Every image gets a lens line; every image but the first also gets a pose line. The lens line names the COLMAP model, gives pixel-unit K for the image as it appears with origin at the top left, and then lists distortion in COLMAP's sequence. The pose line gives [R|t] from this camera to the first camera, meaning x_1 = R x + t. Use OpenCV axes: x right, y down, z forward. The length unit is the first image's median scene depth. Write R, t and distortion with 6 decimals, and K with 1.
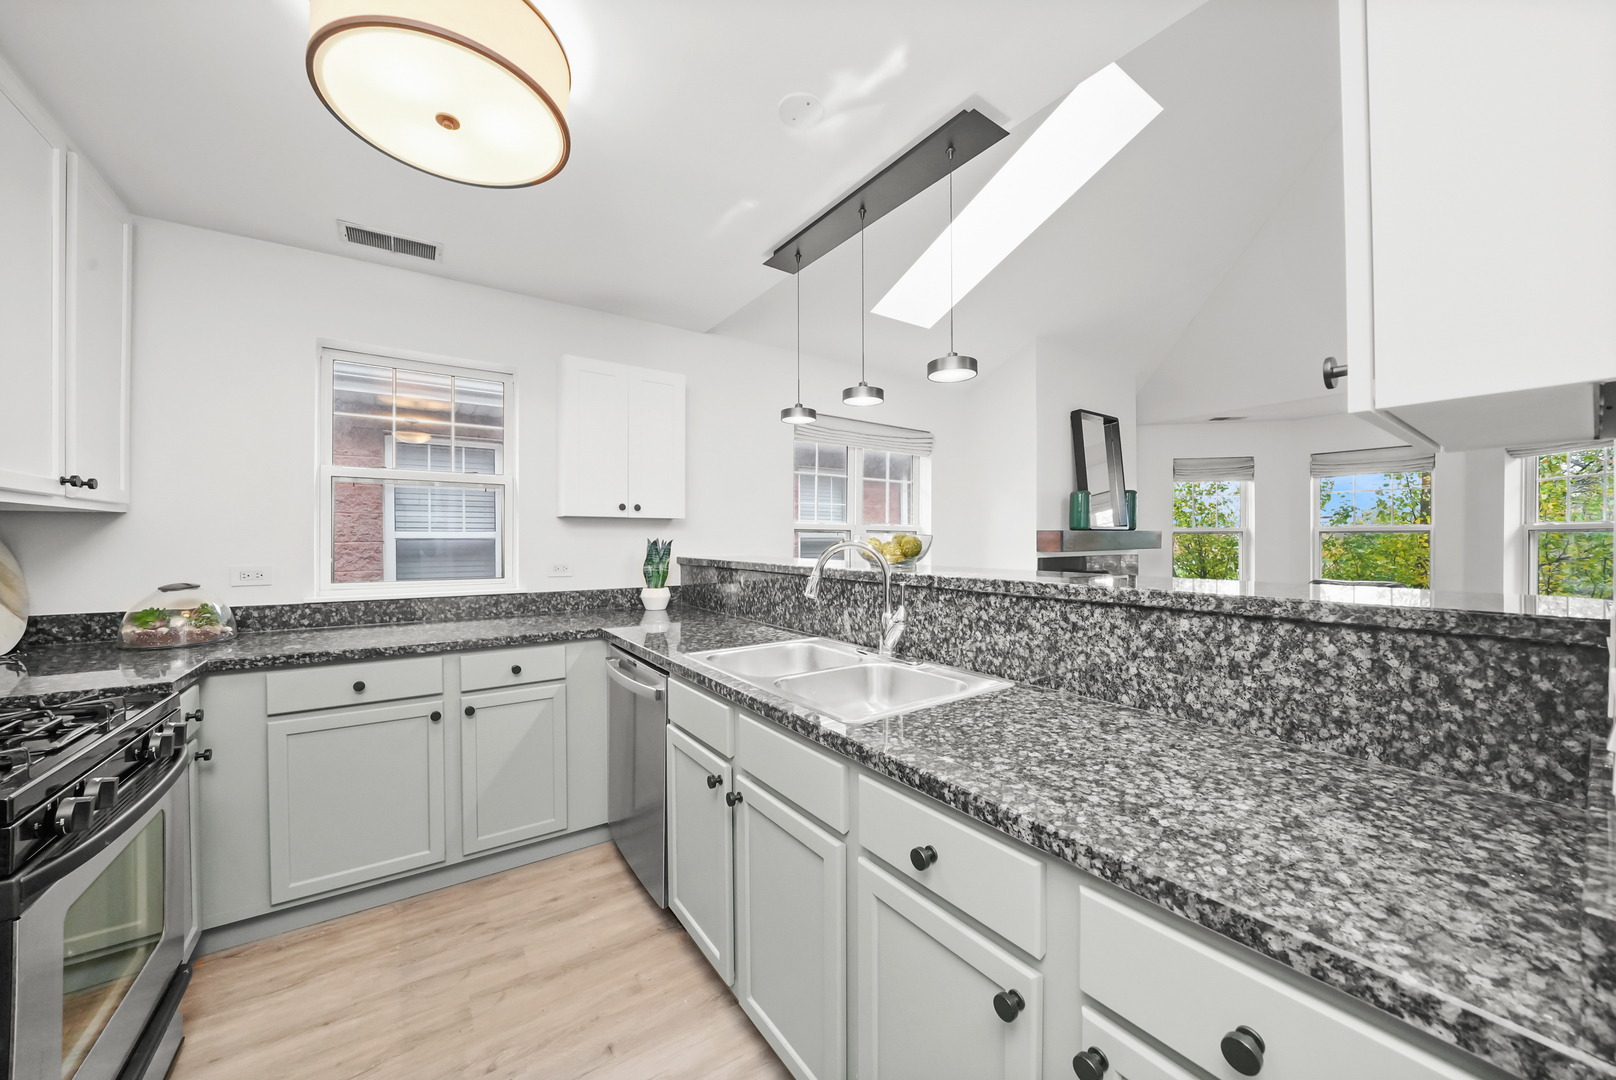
lens RADIAL K [[574.5, 0, 804.8], [0, 574.5, 540.7], [0, 0, 1]] dist [-0.030930, 0.004770]
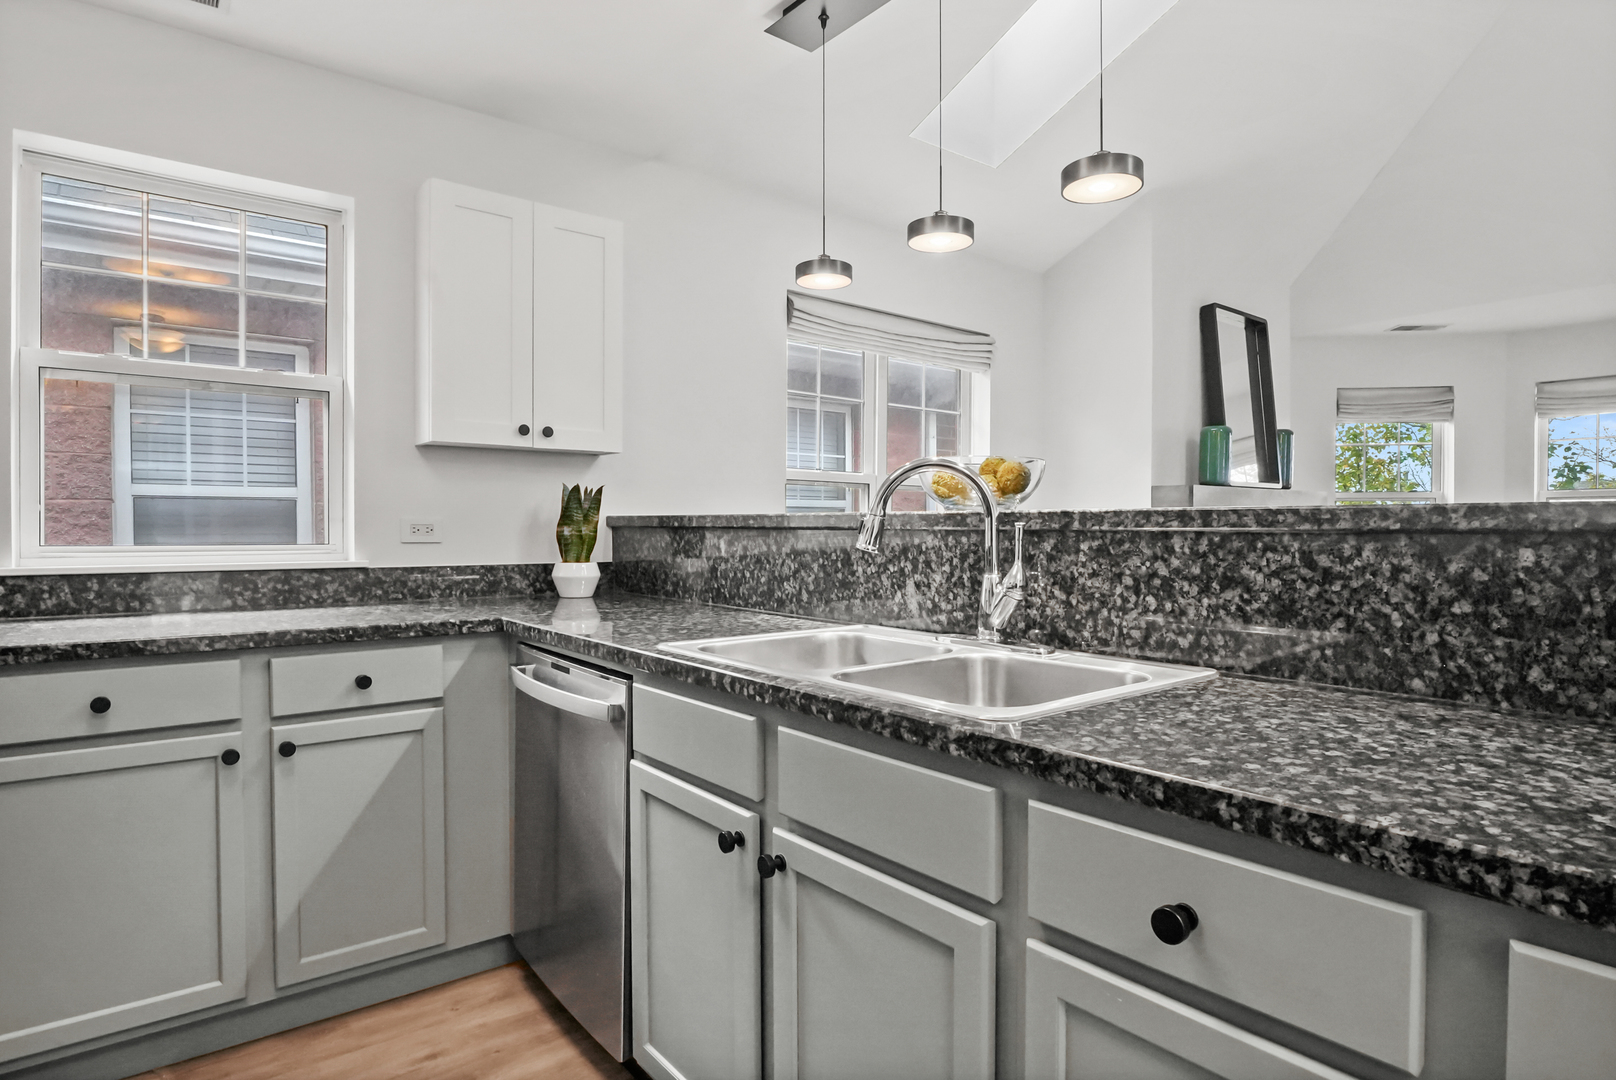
lens RADIAL K [[871.4, 0, 802.9], [0, 871.4, 538.3], [0, 0, 1]] dist [-0.030325, 0.002306]
pose [[0.998477, 0.001776, 0.055148, -0.095726], [-0.002328, 0.999948, 0.009950, 0.066437], [-0.055127, -0.010063, 0.998429, 0.061257]]
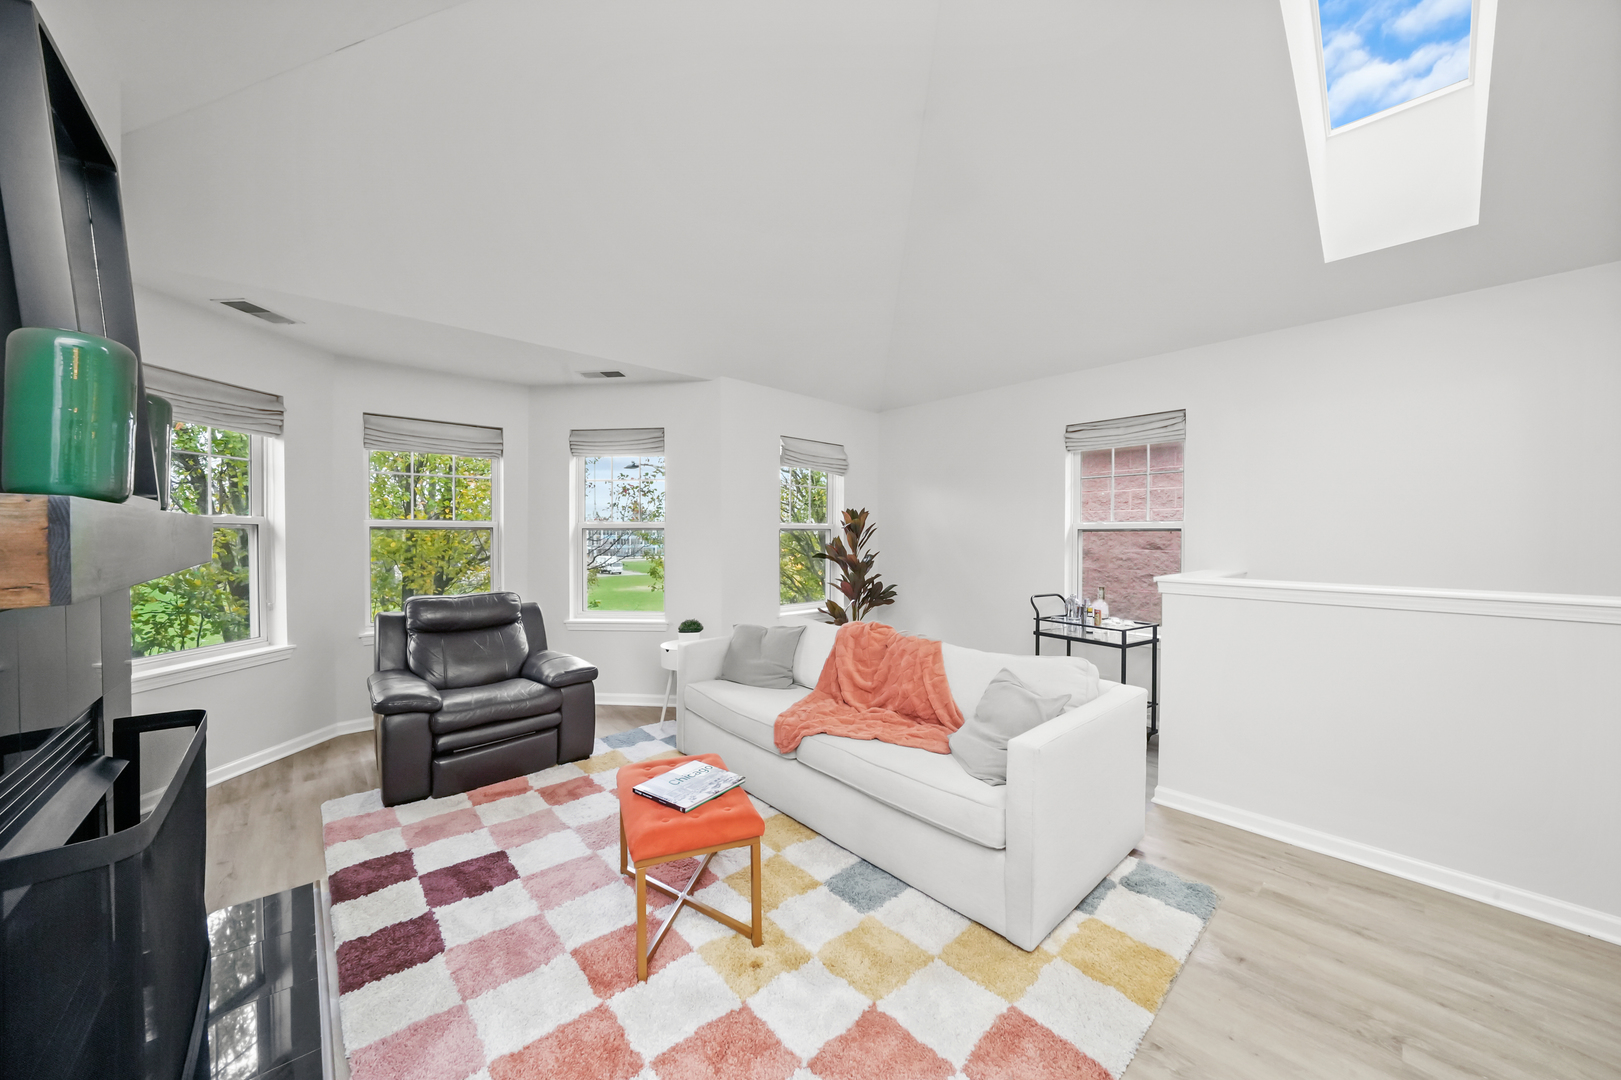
lens RADIAL K [[569.0, 0, 804.4], [0, 569.0, 540.6], [0, 0, 1]] dist [-0.030600, 0.004024]
pose [[-0.115372, -0.006777, 0.993299, 0.460598], [0.003132, 0.999969, 0.007187, -0.007564], [-0.993317, 0.003940, -0.115348, 1.496845]]
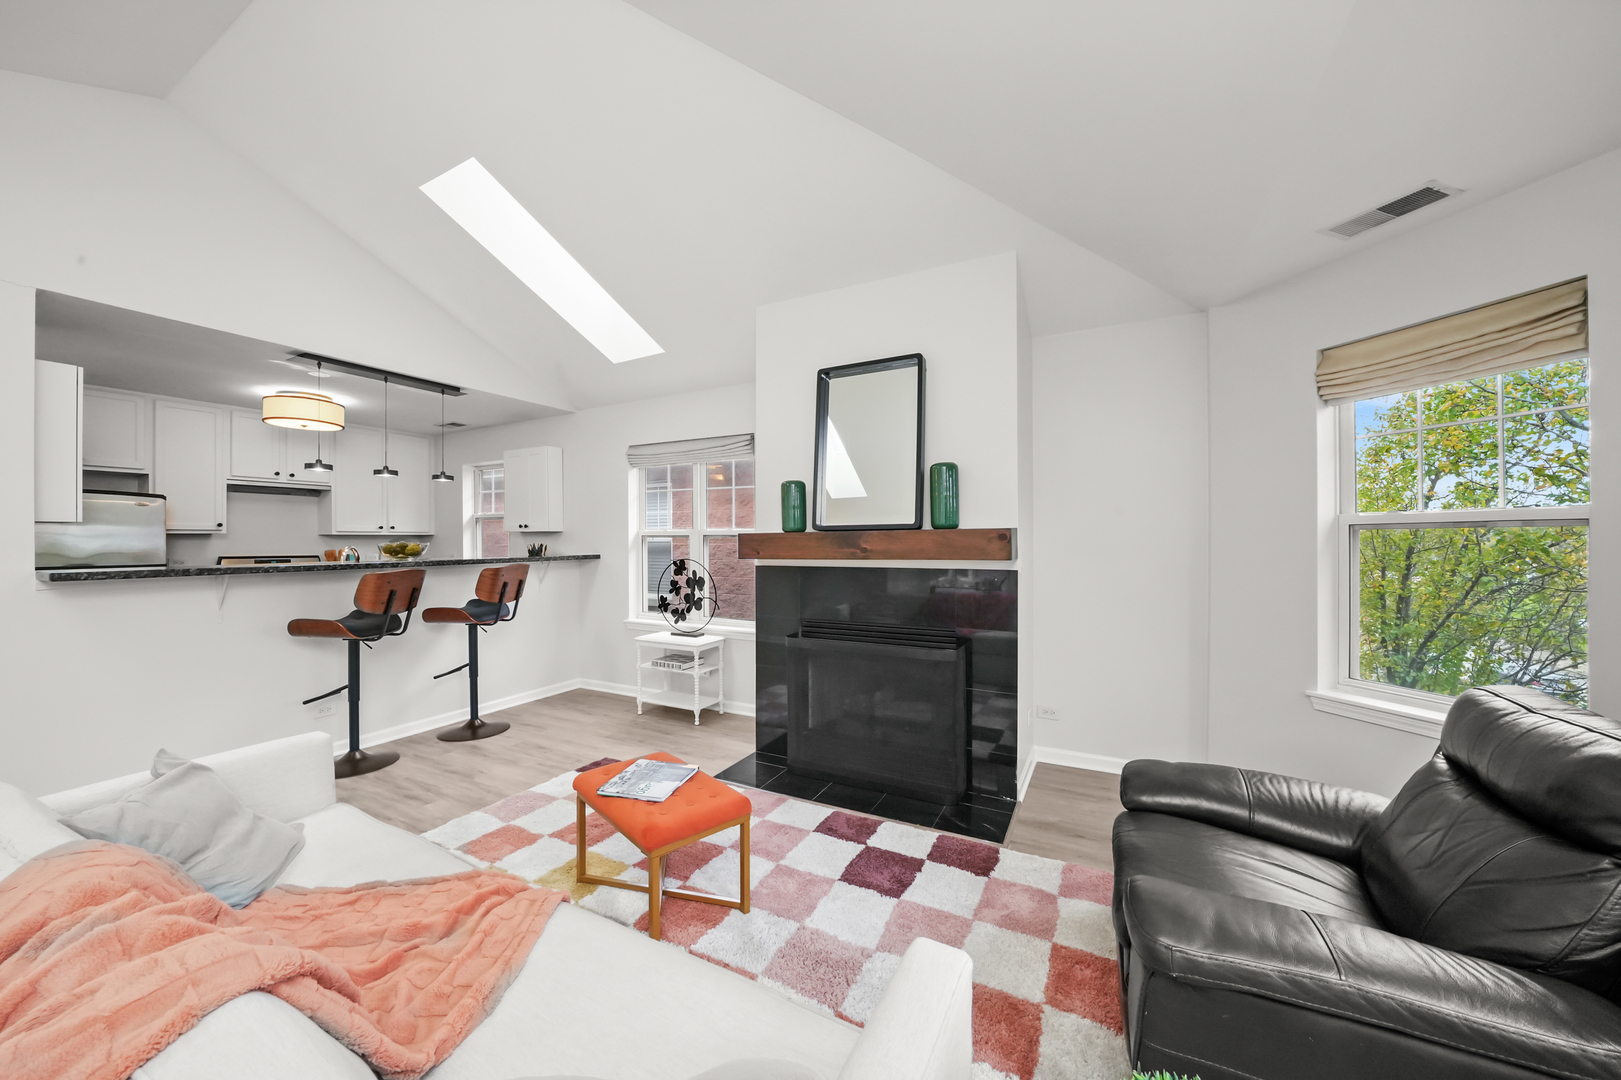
lens RADIAL K [[576.3, 0, 807.3], [0, 576.3, 540.7], [0, 0, 1]] dist [-0.030930, 0.004770]
pose [[0.456140, -0.001229, -0.889907, 2.451592], [0.001454, 0.999999, -0.000636, -0.012939], [0.889907, -0.001004, 0.456142, 1.365232]]
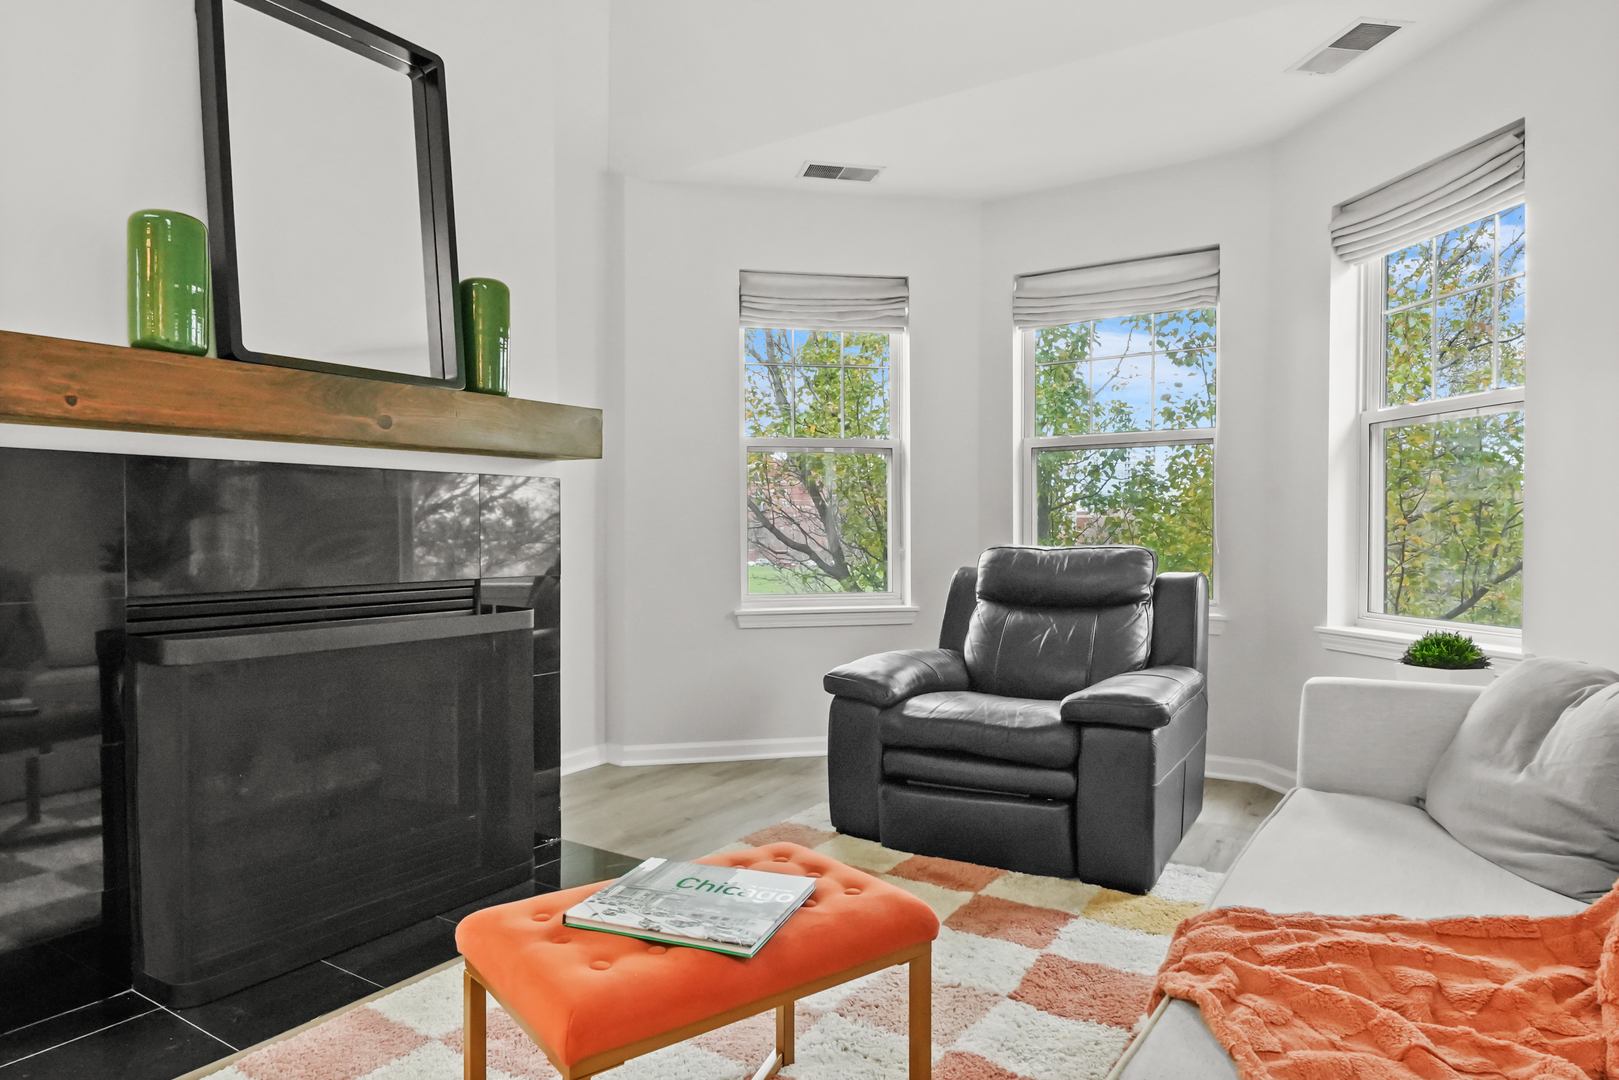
lens RADIAL K [[974.7, 0, 809.5], [0, 974.7, 540.0], [0, 0, 1]] dist [0.000146, 0.000493]
pose [[0.928487, -0.004136, 0.371341, 1.240106], [0.001405, 0.999970, 0.007625, 0.143195], [-0.371361, -0.006558, 0.928465, 0.899248]]
